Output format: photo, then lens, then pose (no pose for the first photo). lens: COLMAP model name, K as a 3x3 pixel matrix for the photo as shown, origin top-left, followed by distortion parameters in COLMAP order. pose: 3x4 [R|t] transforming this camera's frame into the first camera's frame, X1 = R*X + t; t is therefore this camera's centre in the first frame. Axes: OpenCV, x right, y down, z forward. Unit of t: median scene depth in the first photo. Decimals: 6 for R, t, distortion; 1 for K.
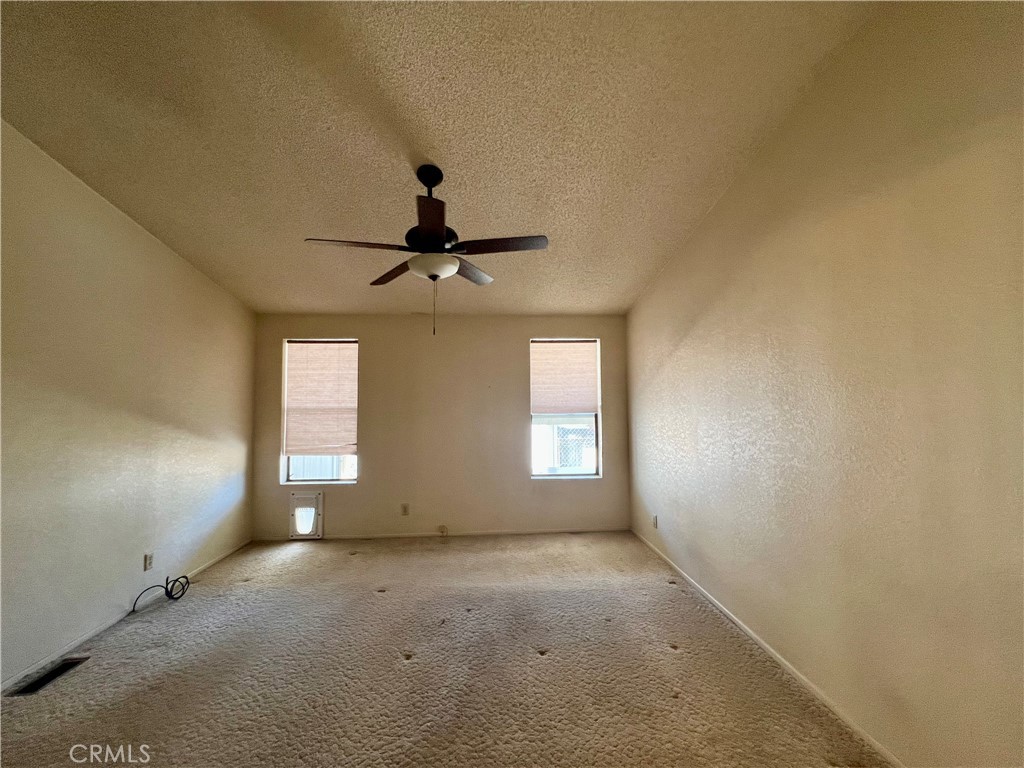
lens RADIAL K [[411.3, 0, 510.9], [0, 411.3, 383.5], [0, 0, 1]] dist [-0.000392, 0.000886]
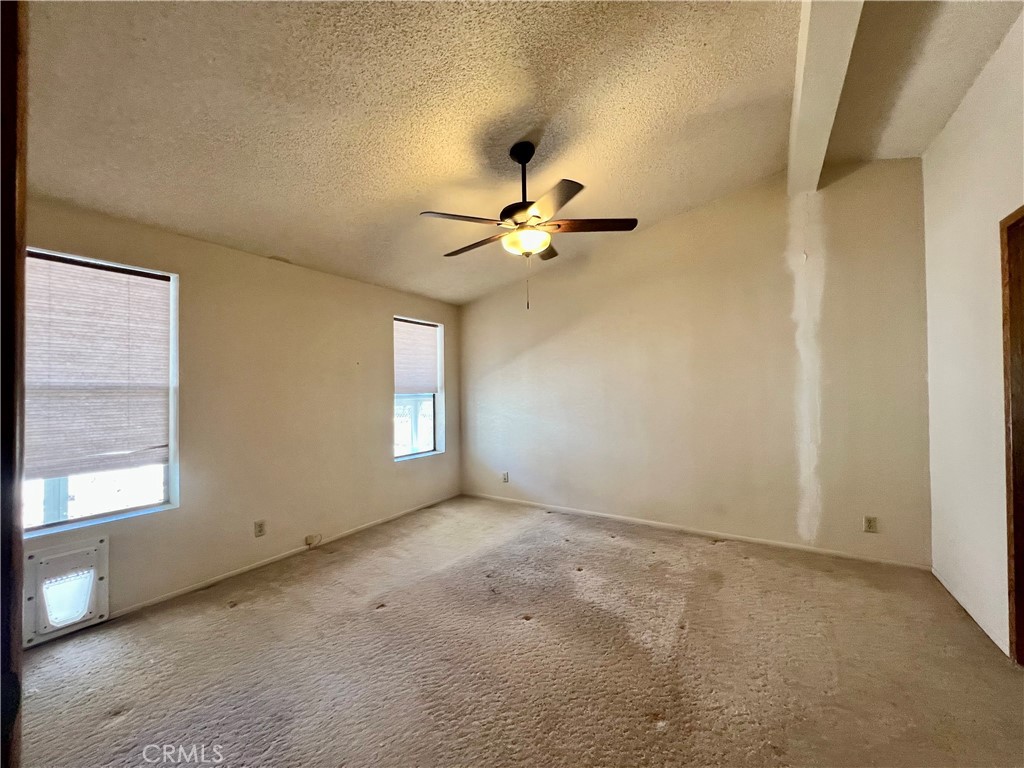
lens RADIAL K [[411.3, 0, 510.9], [0, 411.3, 383.5], [0, 0, 1]] dist [-0.000392, 0.000886]
pose [[0.580537, 0.012524, 0.814138, -0.590117], [-0.029945, 0.999534, 0.005977, 0.036600], [-0.813683, -0.027849, 0.580641, 0.234758]]
